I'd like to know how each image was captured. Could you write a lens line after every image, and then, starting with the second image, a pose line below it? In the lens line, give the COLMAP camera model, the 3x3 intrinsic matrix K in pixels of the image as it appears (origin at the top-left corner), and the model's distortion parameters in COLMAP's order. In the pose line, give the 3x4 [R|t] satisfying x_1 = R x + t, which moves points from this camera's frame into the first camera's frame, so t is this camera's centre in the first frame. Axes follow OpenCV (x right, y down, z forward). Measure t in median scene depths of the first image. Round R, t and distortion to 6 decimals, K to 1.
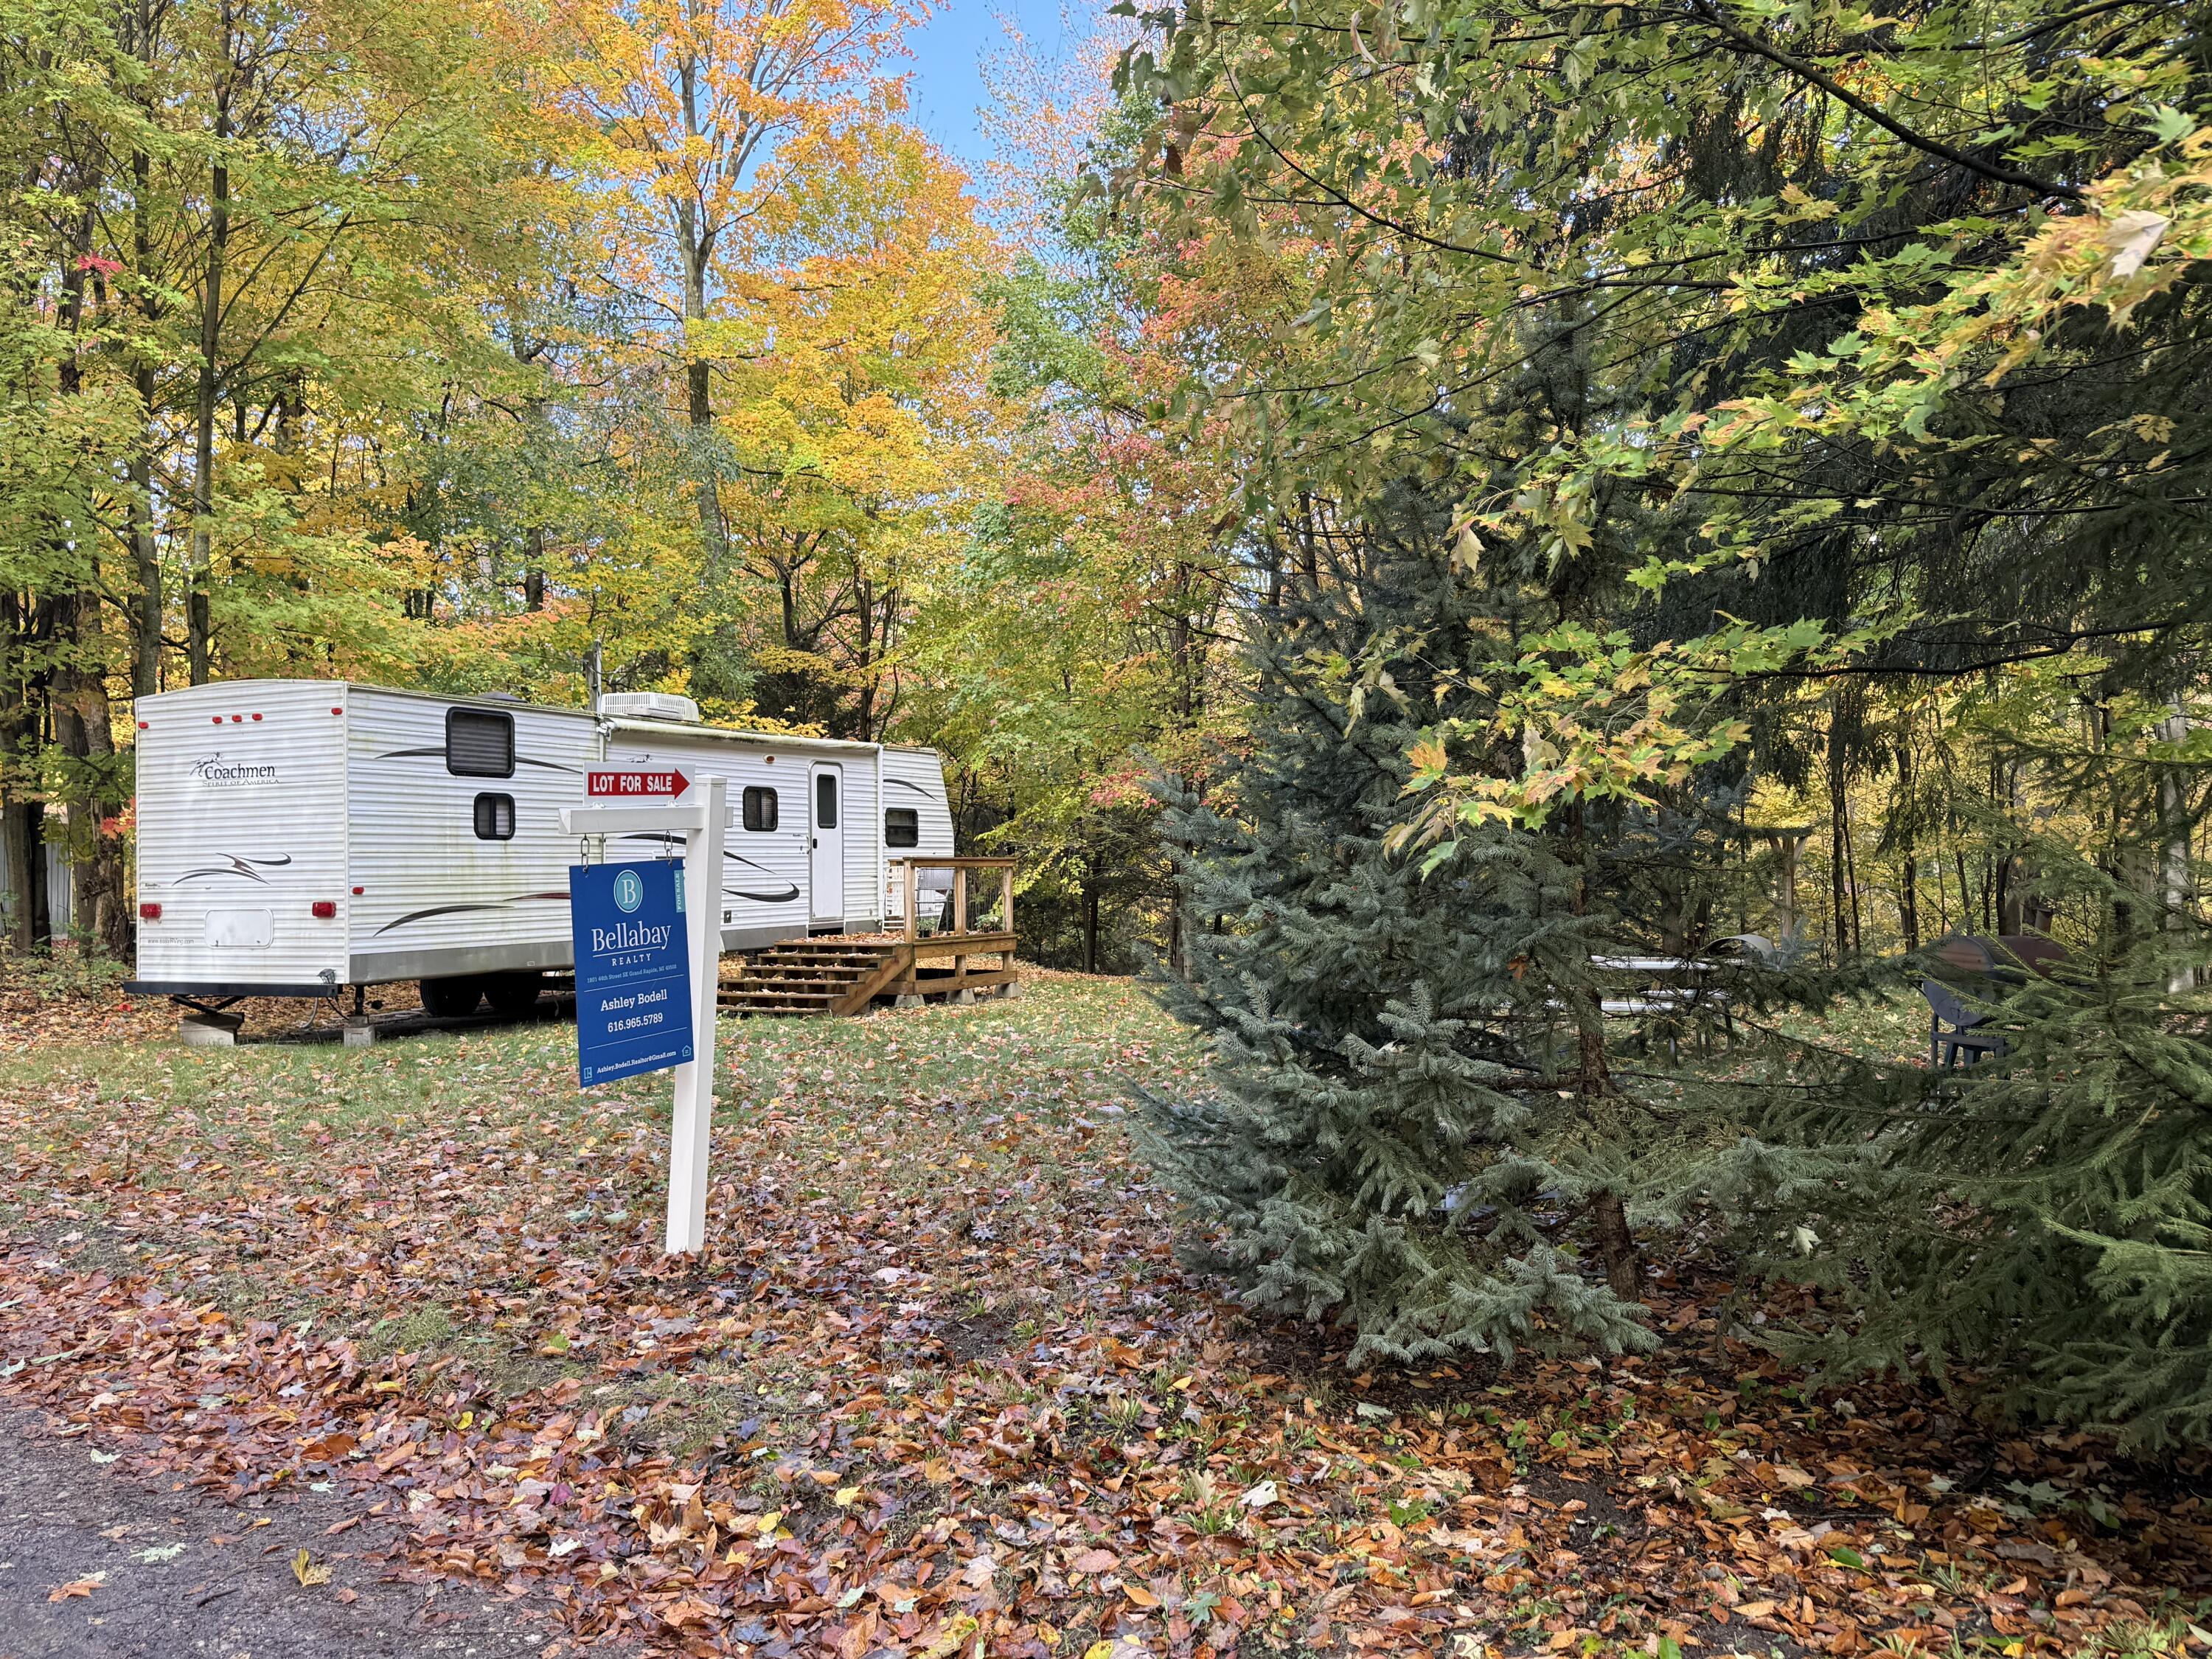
lens RADIAL K [[1707.6, 0, 1109.2], [0, 1707.6, 889.2], [0, 0, 1]] dist [0.006668, -0.050525]
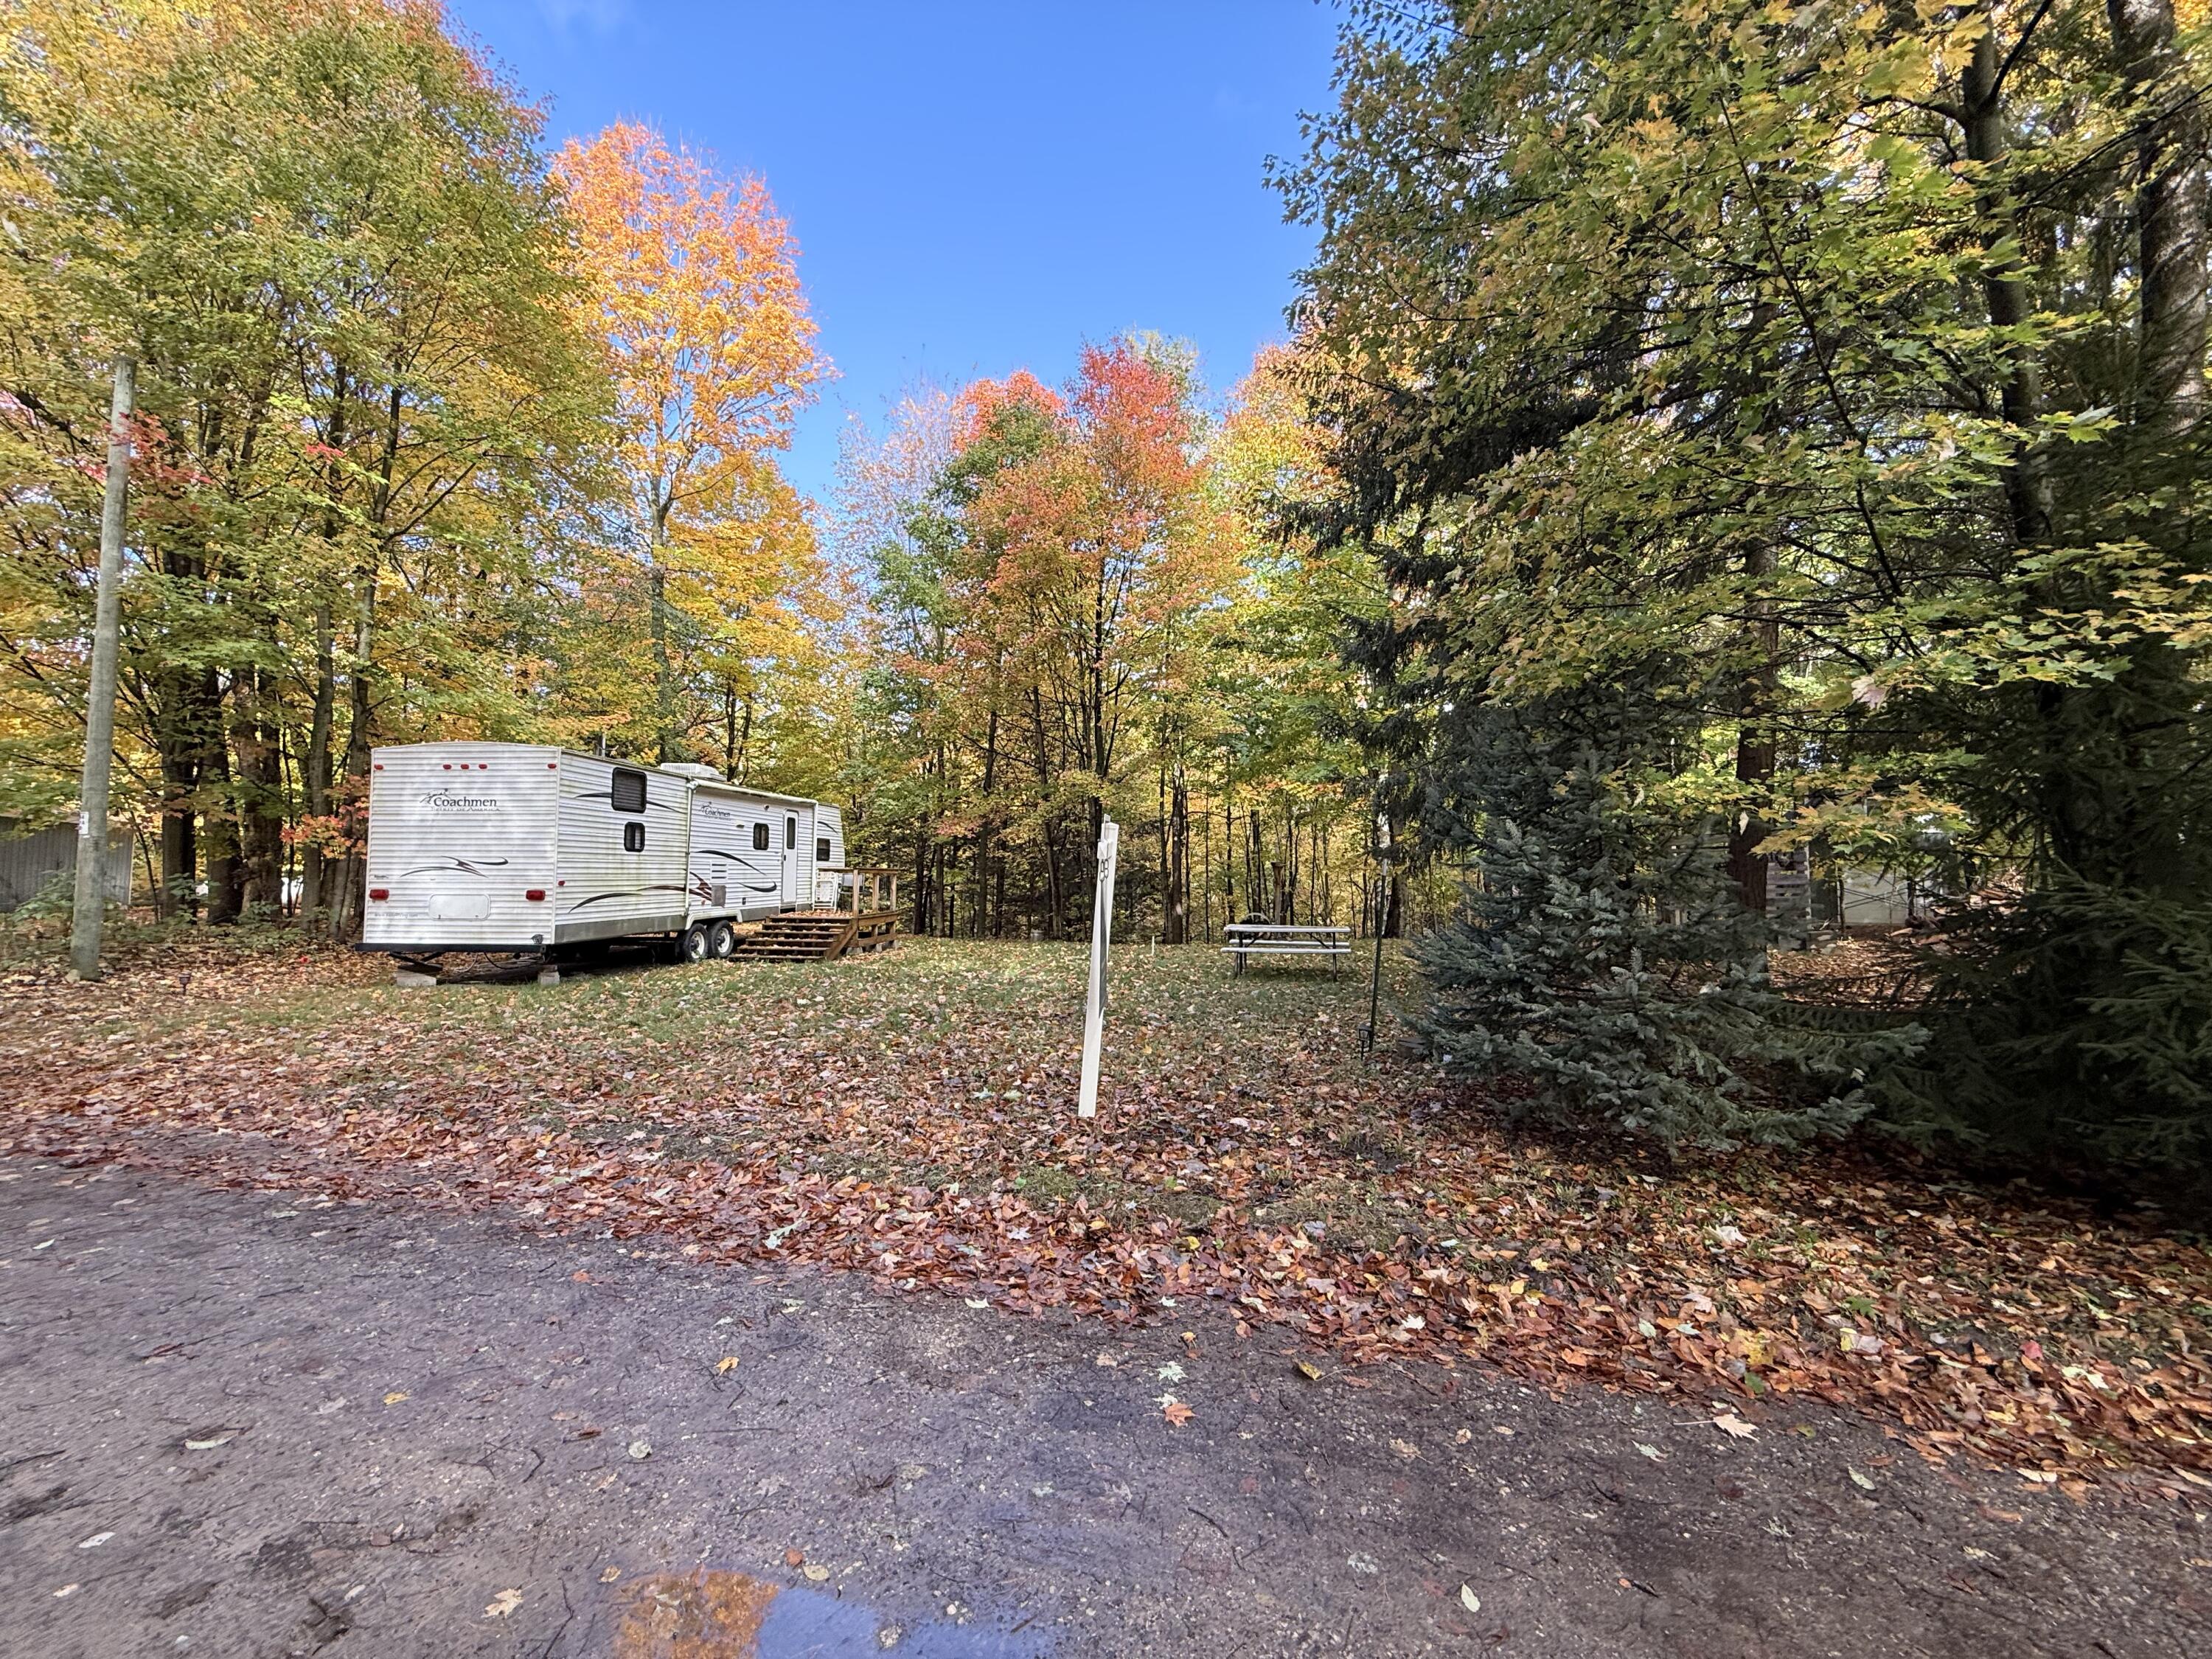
lens RADIAL K [[889.5, 0, 1090.6], [0, 889.5, 843.1], [0, 0, 1]] dist [-0.011507, -0.006260]
pose [[0.943079, 0.030052, 0.331208, -0.238626], [-0.014238, 0.998644, -0.050070, -0.001909], [-0.332264, 0.042504, 0.942228, 0.085408]]
